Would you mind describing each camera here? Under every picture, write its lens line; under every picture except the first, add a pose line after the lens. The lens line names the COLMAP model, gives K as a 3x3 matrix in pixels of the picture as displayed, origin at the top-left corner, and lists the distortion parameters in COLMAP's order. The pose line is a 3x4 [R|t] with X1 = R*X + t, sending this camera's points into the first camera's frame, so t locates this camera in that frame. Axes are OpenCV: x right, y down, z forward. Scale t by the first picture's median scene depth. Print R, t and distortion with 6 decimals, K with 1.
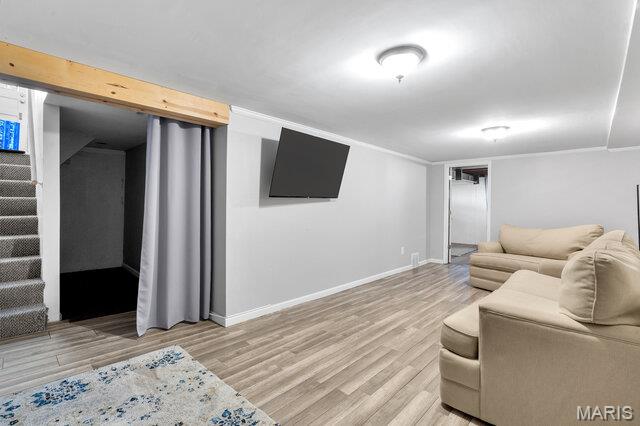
lens RADIAL K [[293.9, 0, 316.1], [0, 293.9, 206.7], [0, 0, 1]] dist [0.000091, 0.000480]
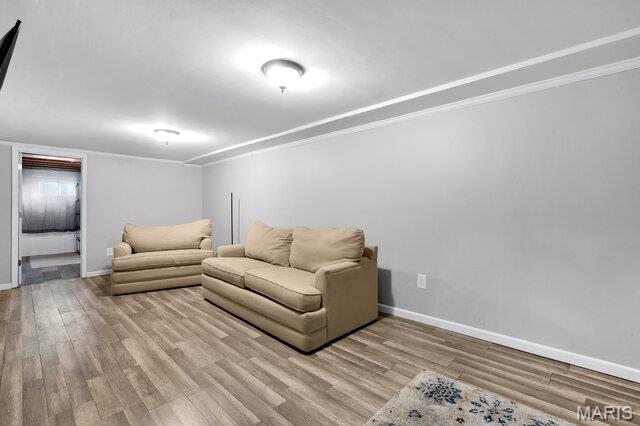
lens RADIAL K [[293.9, 0, 316.1], [0, 293.9, 213.7], [0, 0, 1]] dist [0.000091, 0.000480]
pose [[0.021723, -0.025492, 0.999439, -0.502755], [0.002648, 0.999673, 0.025440, -0.000509], [-0.999761, 0.002094, 0.021784, 0.524421]]
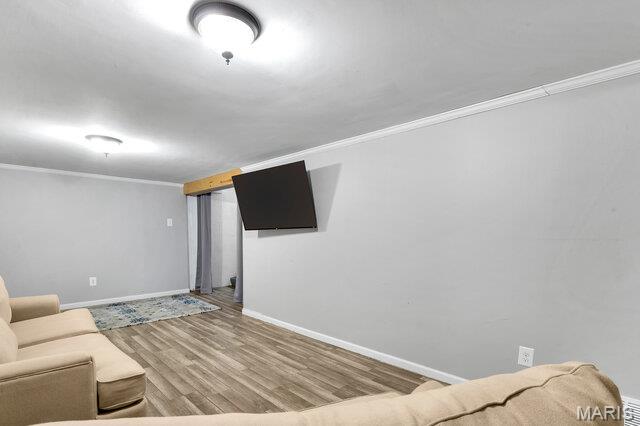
lens RADIAL K [[301.3, 0, 317.8], [0, 301.3, 235.2], [0, 0, 1]] dist [0.001327, 0.000132]
pose [[-0.008285, -0.009039, -0.999925, 1.227705], [0.002593, 0.999956, -0.009061, 0.001864], [0.999962, -0.002668, -0.008261, 1.327595]]
